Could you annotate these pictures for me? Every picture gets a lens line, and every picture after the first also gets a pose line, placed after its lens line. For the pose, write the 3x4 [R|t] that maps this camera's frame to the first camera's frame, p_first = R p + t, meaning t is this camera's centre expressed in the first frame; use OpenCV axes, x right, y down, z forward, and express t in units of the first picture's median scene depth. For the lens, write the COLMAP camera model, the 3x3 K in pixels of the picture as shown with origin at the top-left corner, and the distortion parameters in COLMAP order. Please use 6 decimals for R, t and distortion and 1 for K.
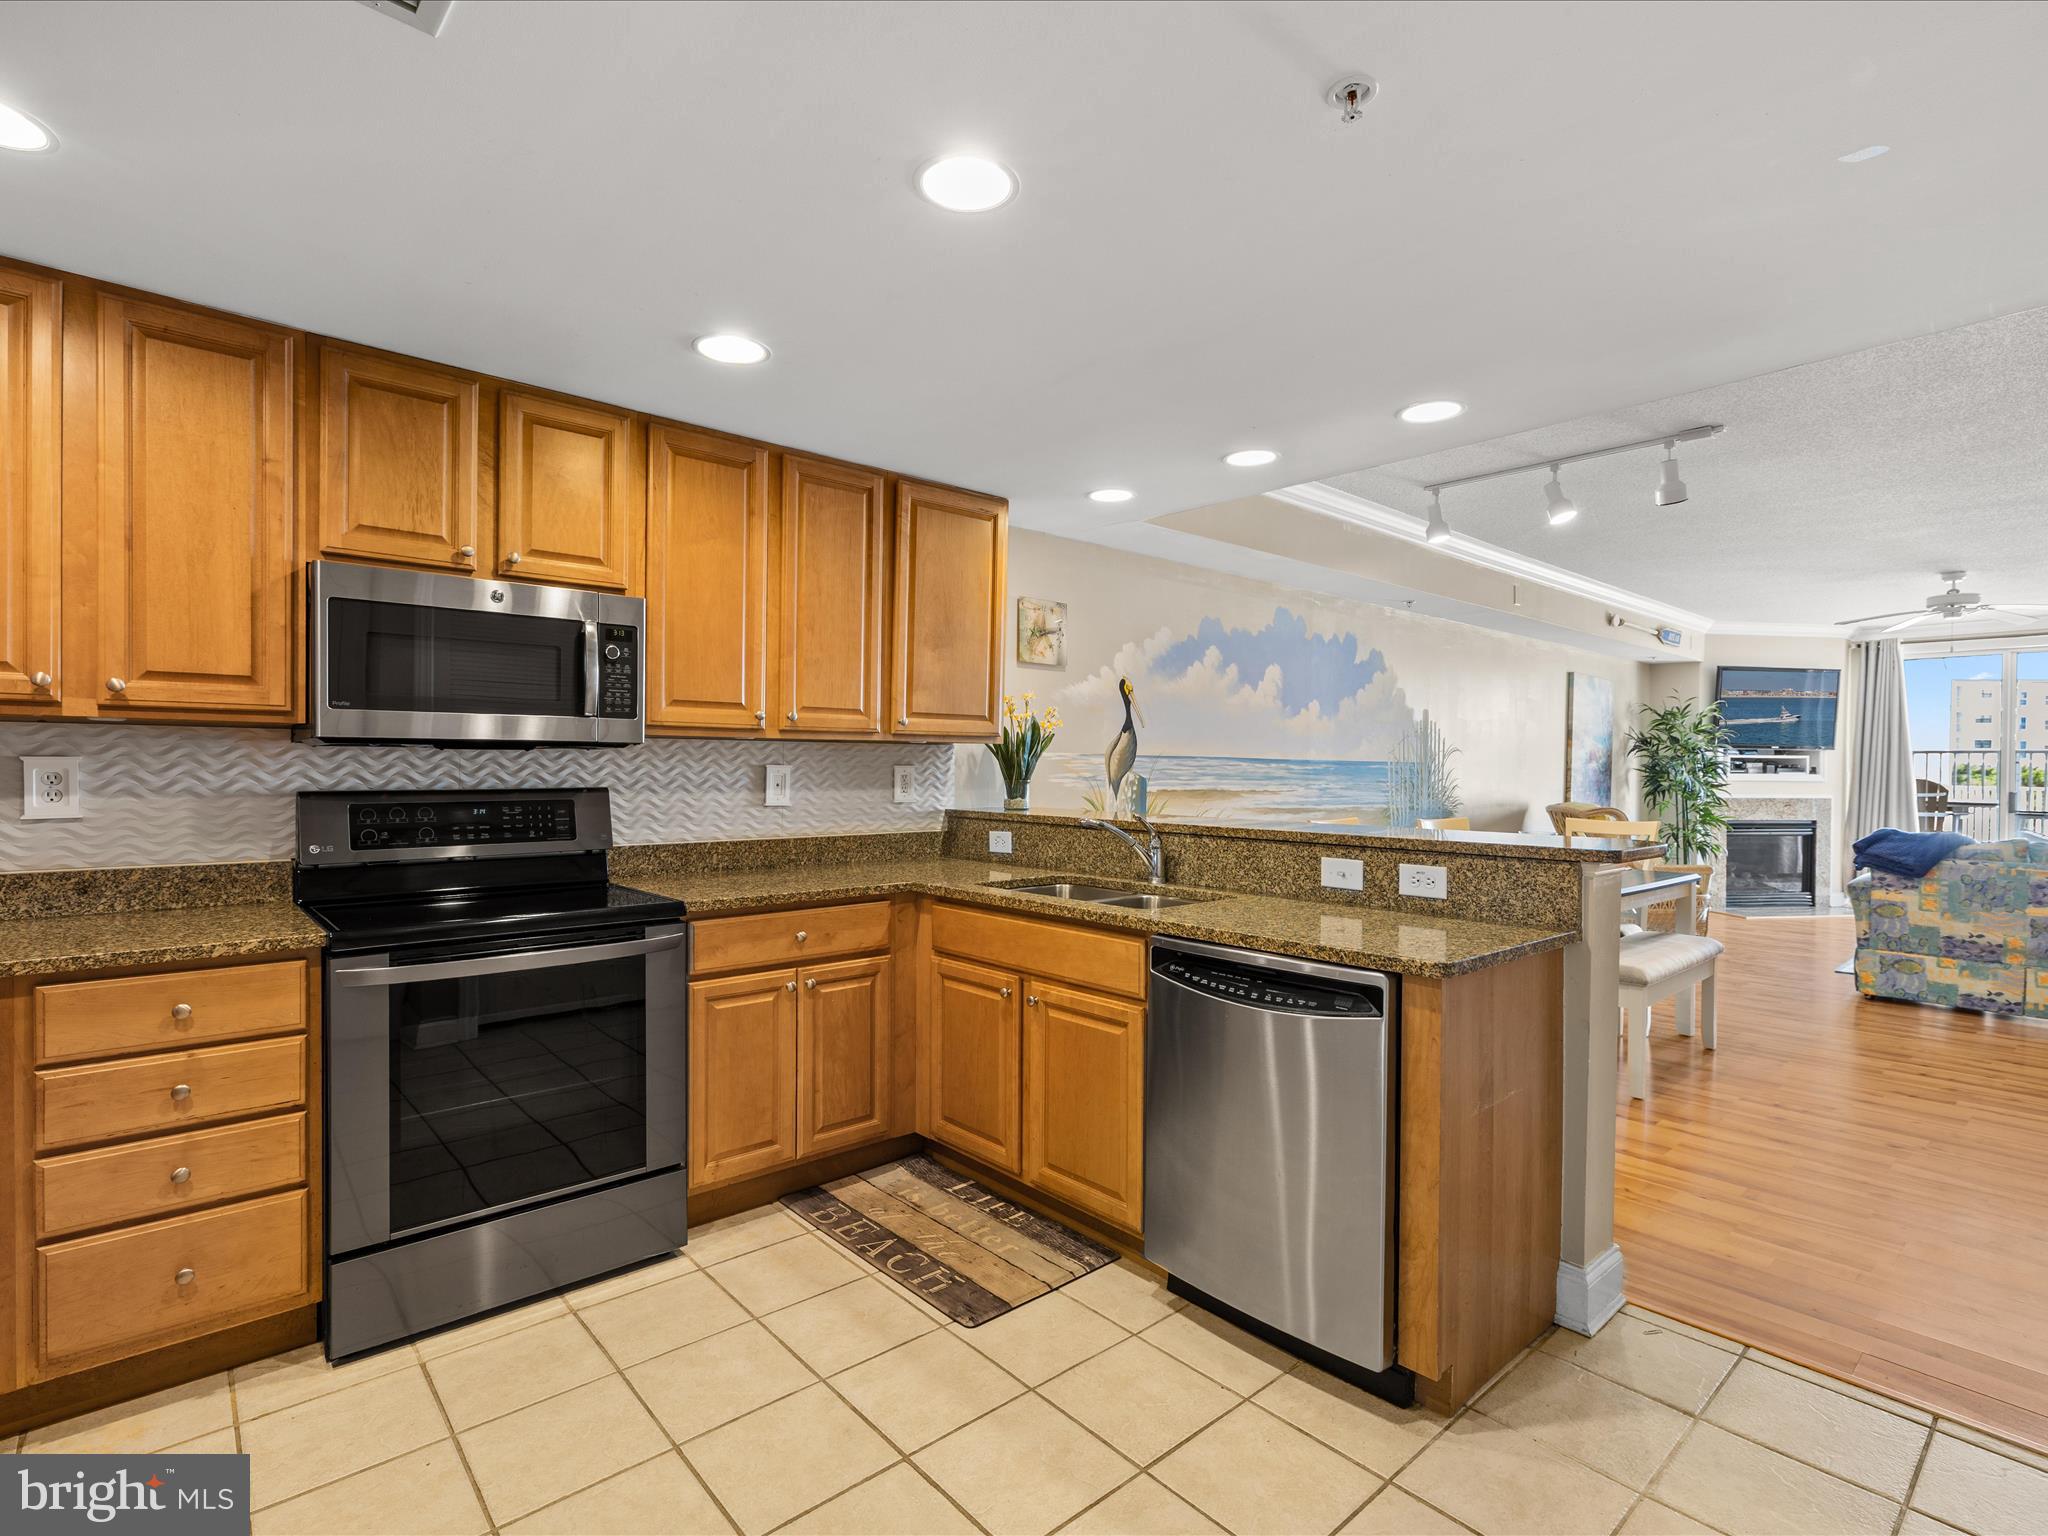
lens RADIAL K [[989.5, 0, 1027.9], [0, 989.5, 777.8], [0, 0, 1]] dist [0.000275, 0.000201]
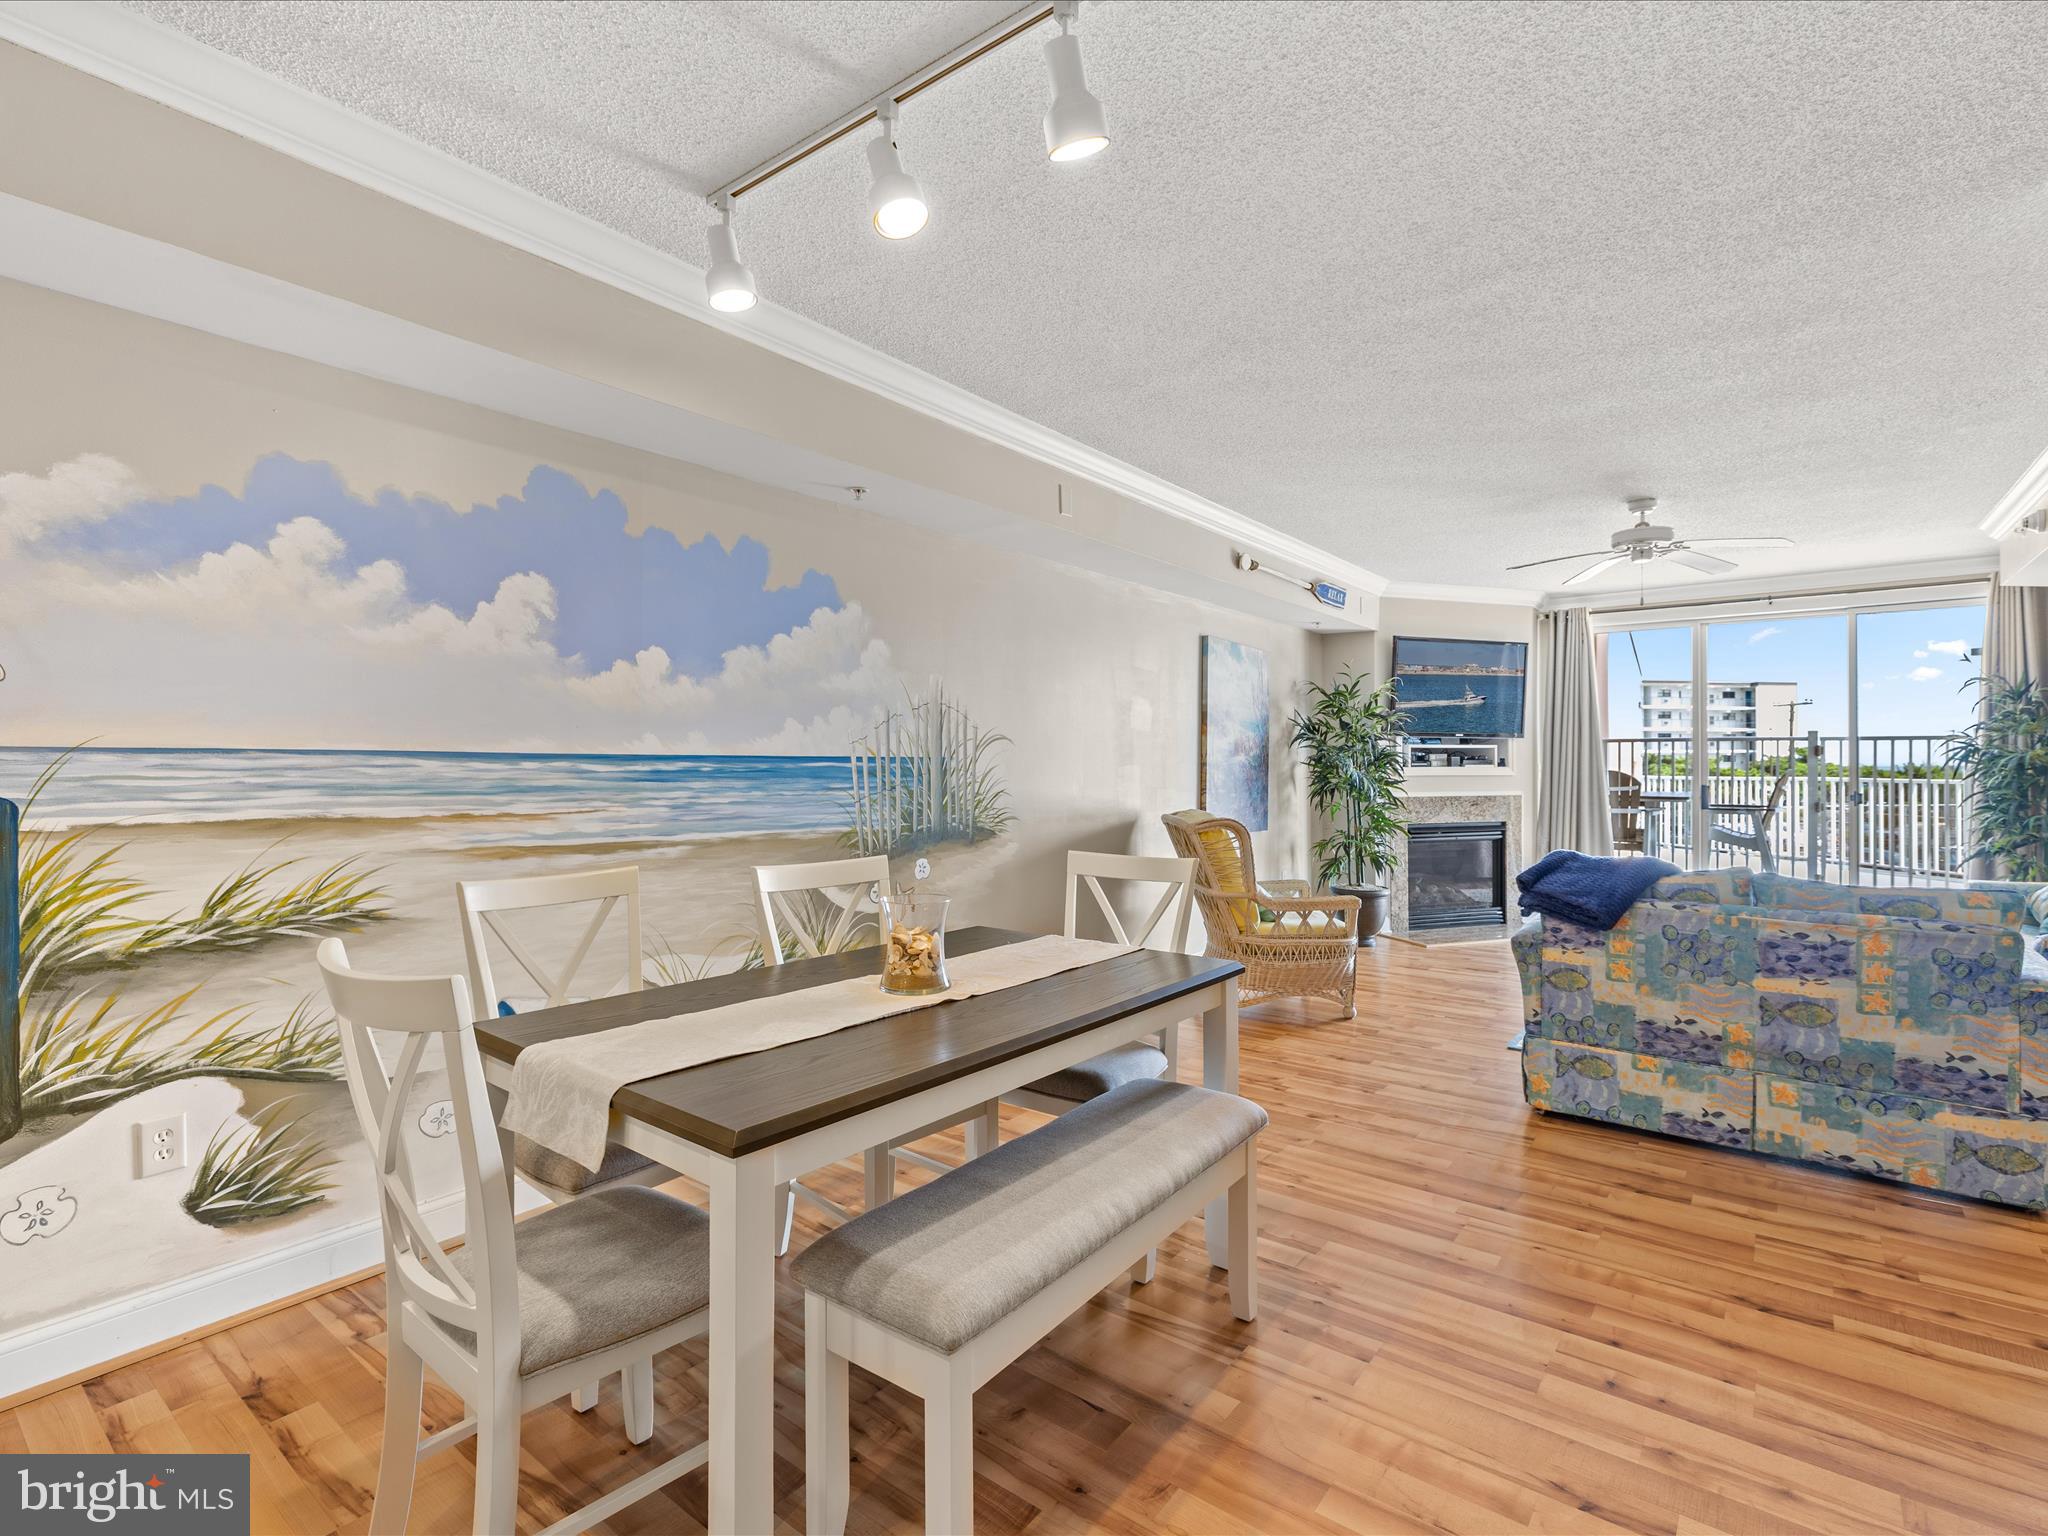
lens RADIAL K [[976.7, 0, 1020.6], [0, 976.7, 763.2], [0, 0, 1]] dist [0.000606, 0.000260]
pose [[0.982919, -0.010363, 0.183747, 0.404139], [0.012577, 0.999862, -0.010889, -0.004722], [-0.183609, 0.013014, 0.982913, 0.436921]]
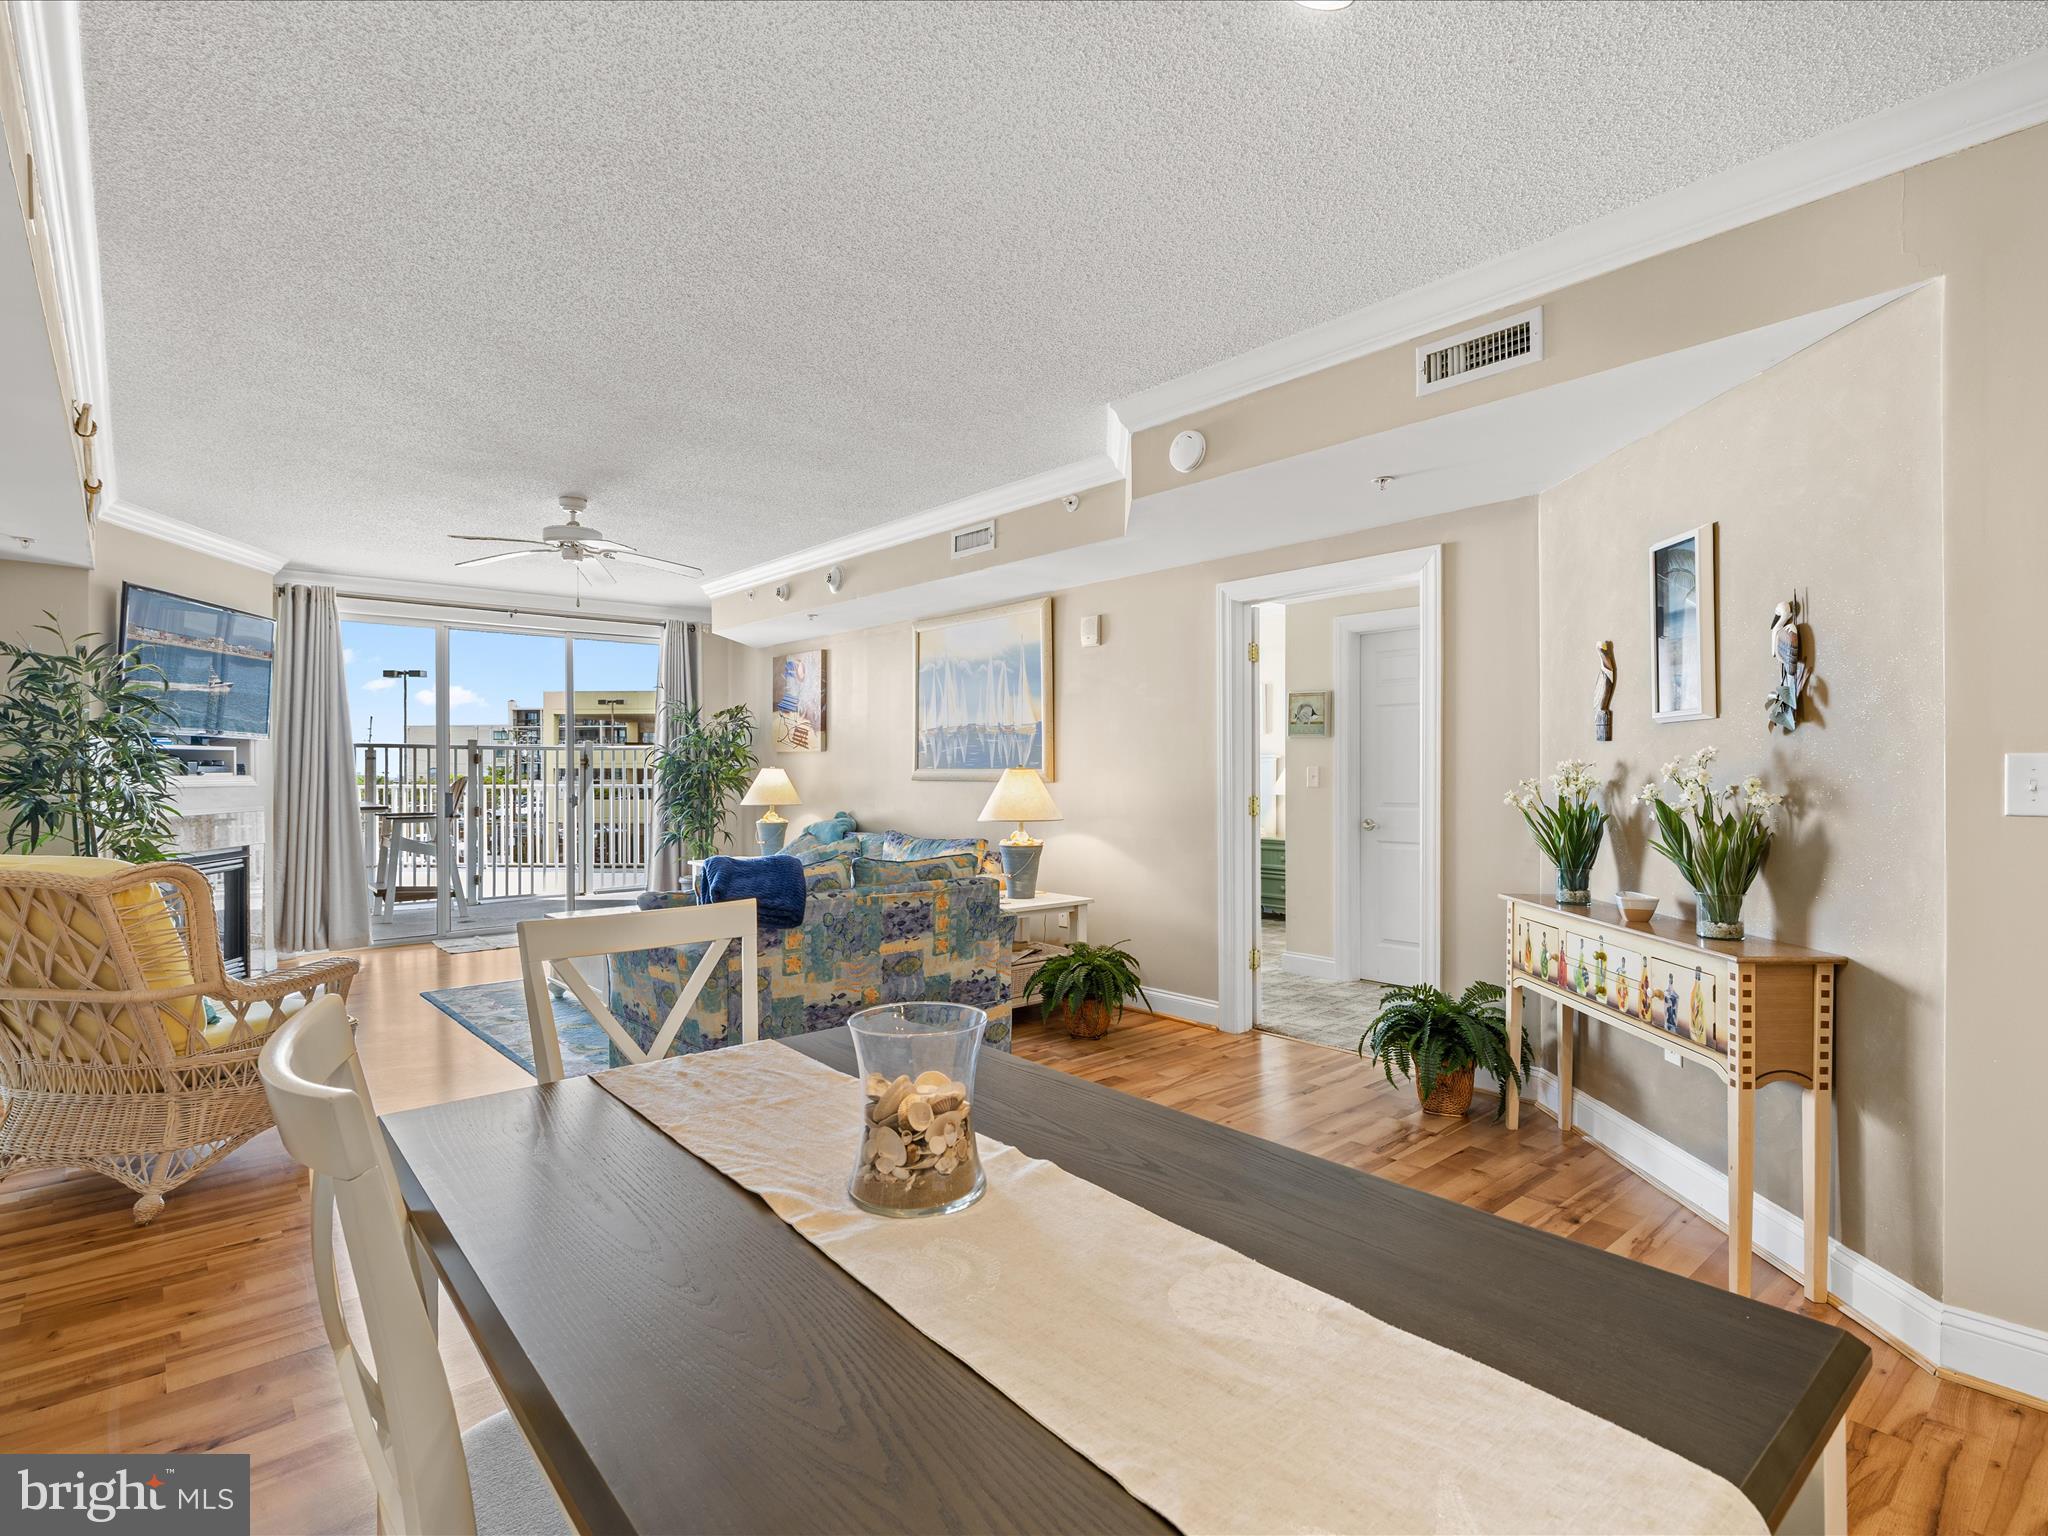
lens RADIAL K [[1018.4, 0, 1024.0], [0, 1018.4, 768.0], [0, 0, 1]] dist [0.001229, 0.000224]
pose [[0.007837, -0.009046, 0.999928, 0.215543], [0.017285, 0.999811, 0.008909, -0.008935], [-0.999820, 0.017213, 0.007992, 0.816920]]
